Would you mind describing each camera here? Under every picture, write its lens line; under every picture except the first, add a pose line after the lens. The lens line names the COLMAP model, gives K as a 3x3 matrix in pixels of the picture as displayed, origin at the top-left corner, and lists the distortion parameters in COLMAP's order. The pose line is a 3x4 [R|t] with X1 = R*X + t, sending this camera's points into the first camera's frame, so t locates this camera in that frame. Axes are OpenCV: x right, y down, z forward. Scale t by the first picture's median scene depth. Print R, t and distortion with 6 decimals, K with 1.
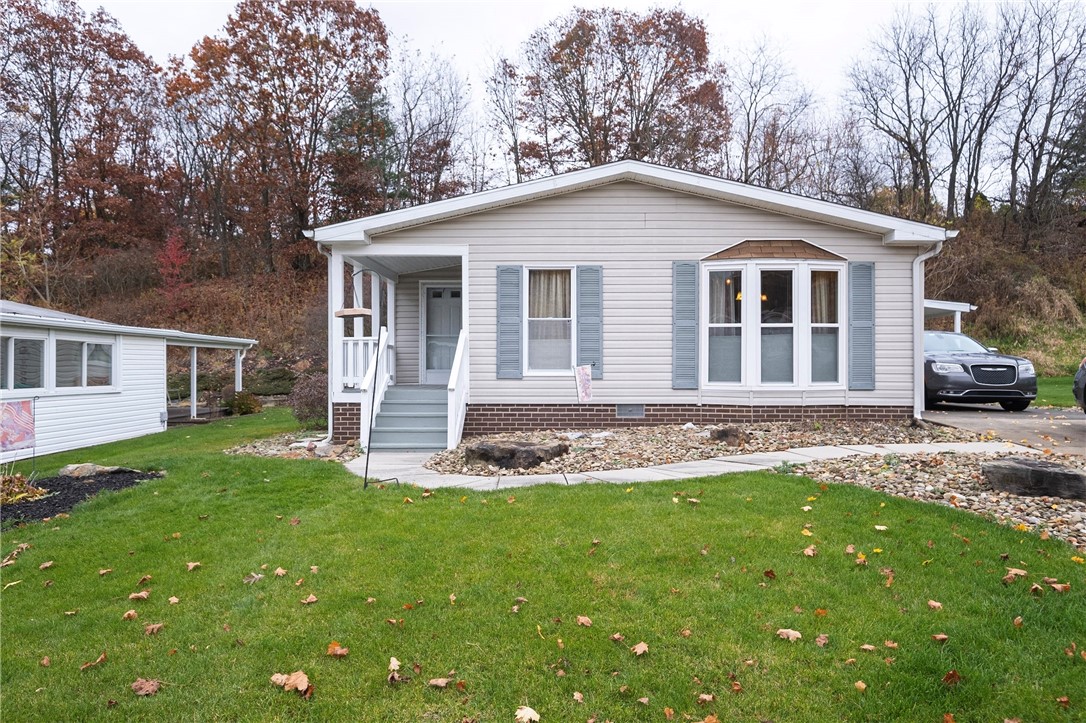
lens RADIAL K [[779.9, 0, 545.8], [0, 779.9, 358.7], [0, 0, 1]] dist [0.006330, 0.007003]
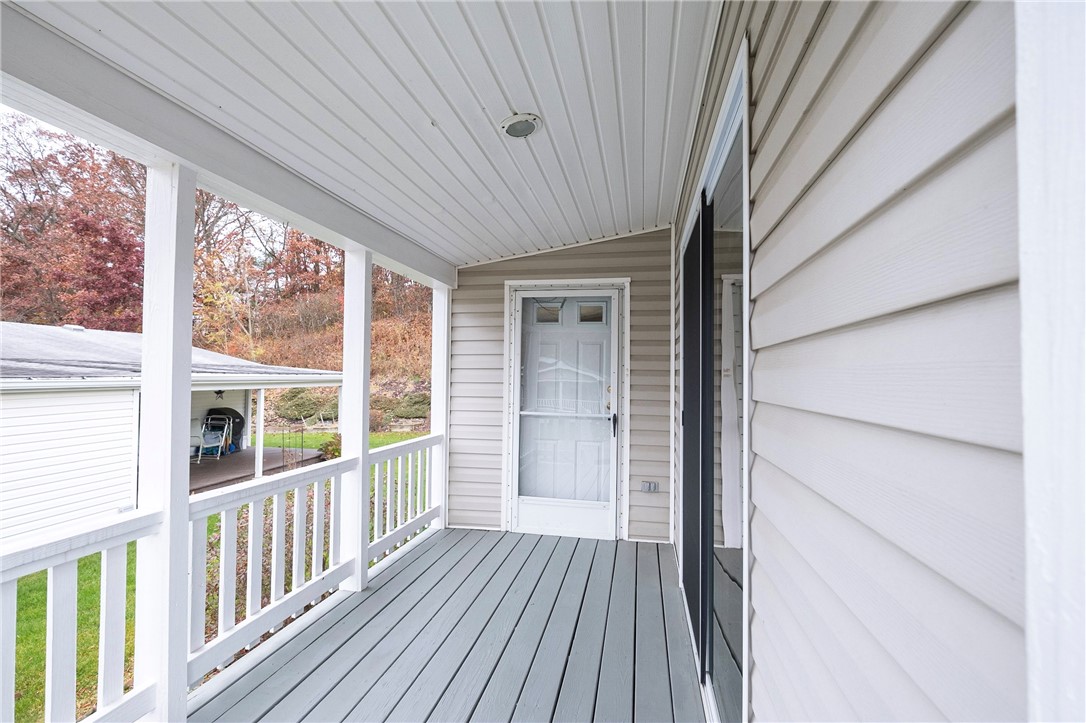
lens RADIAL K [[491.6, 0, 546.6], [0, 491.6, 366.3], [0, 0, 1]] dist [0.000206, 0.000002]
pose [[0.985376, 0.016809, -0.169561, -0.126770], [-0.018771, 0.999774, -0.009975, -0.069966], [0.169355, 0.013012, 0.985469, 0.993344]]
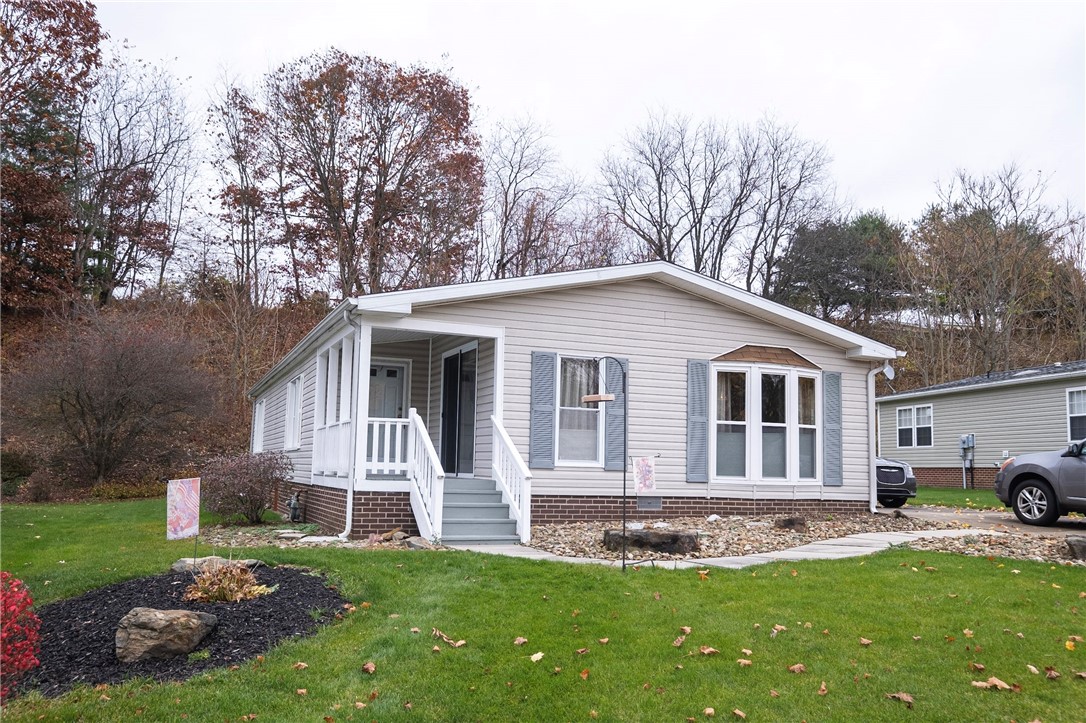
lens RADIAL K [[919.3, 0, 549.2], [0, 919.3, 363.9], [0, 0, 1]] dist [-0.011639, 0.016057]
pose [[0.916739, 0.067983, 0.393659, -0.492632], [-0.029152, 0.994171, -0.103801, 0.014598], [-0.398421, 0.083683, 0.913377, -0.052867]]
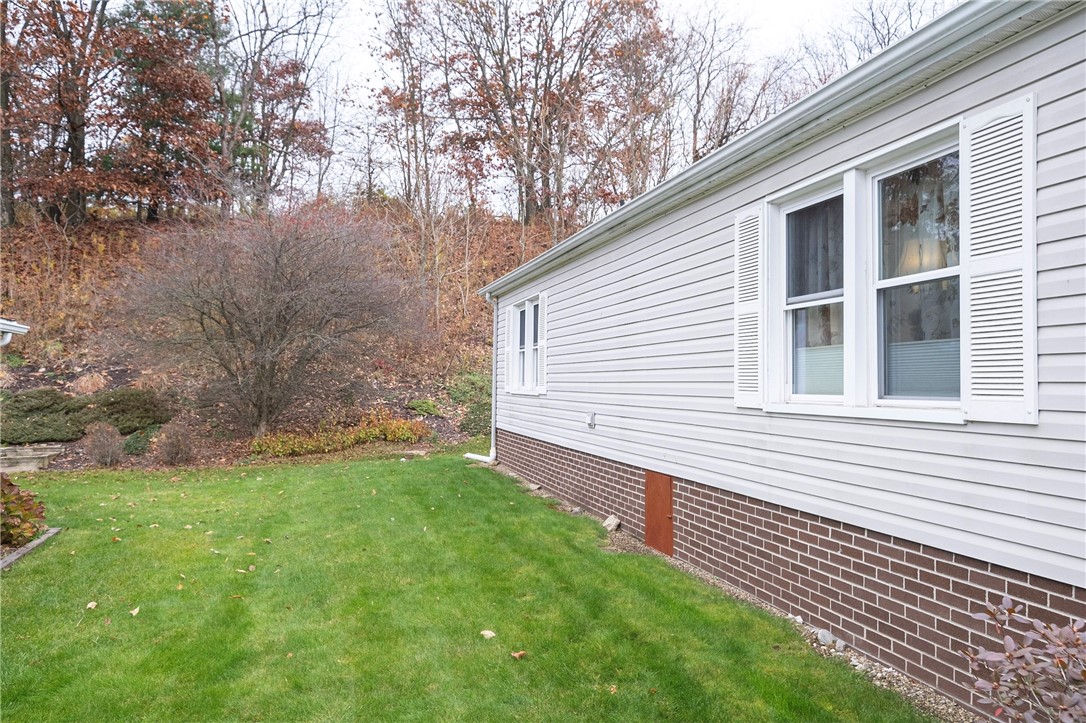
lens RADIAL K [[754.1, 0, 545.6], [0, 754.1, 367.1], [0, 0, 1]] dist [-0.005109, 0.003523]
pose [[0.953918, 0.014411, 0.299720, -0.527322], [-0.012799, 0.999891, -0.007341, -0.008606], [-0.299793, 0.003166, 0.953999, 1.292111]]
